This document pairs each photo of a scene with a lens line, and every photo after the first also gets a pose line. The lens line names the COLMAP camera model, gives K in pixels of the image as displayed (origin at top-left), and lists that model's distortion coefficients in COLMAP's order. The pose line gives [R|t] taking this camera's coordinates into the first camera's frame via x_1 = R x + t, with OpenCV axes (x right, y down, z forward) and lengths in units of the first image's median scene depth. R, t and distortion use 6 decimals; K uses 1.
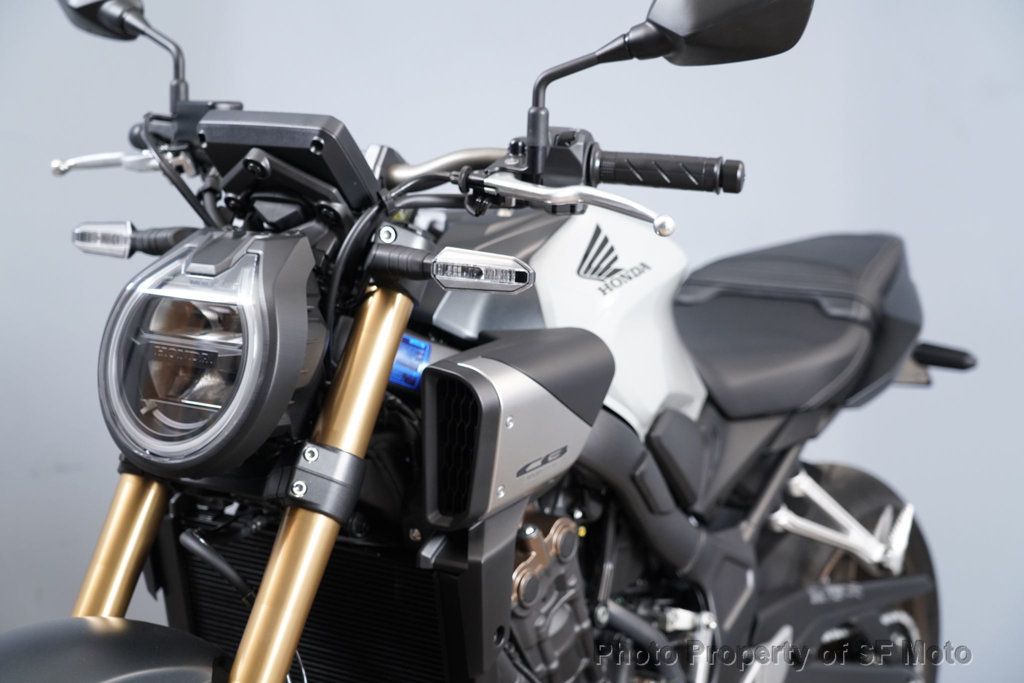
lens RADIAL K [[1936.0, 0, 513.7], [0, 1936.0, 339.9], [0, 0, 1]] dist [-0.050098, 0.000000]
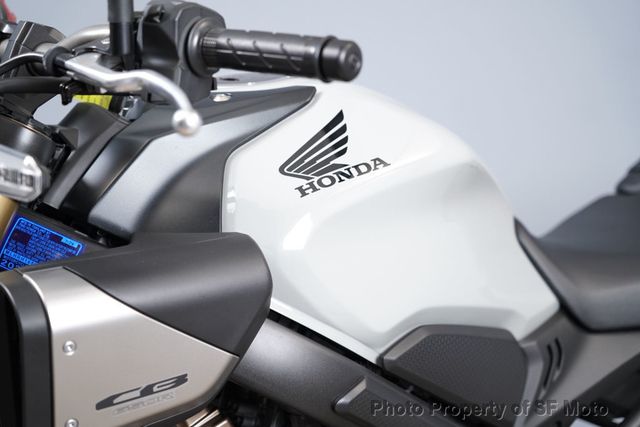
lens RADIAL K [[1480.6, 0, 318.7], [0, 1480.6, 215.3], [0, 0, 1]] dist [0.013708, 0.000000]
pose [[0.922332, 0.050227, -0.383120, 0.304944], [-0.039312, 0.998568, 0.036271, -0.038425], [0.384394, -0.018393, 0.922986, 0.390546]]
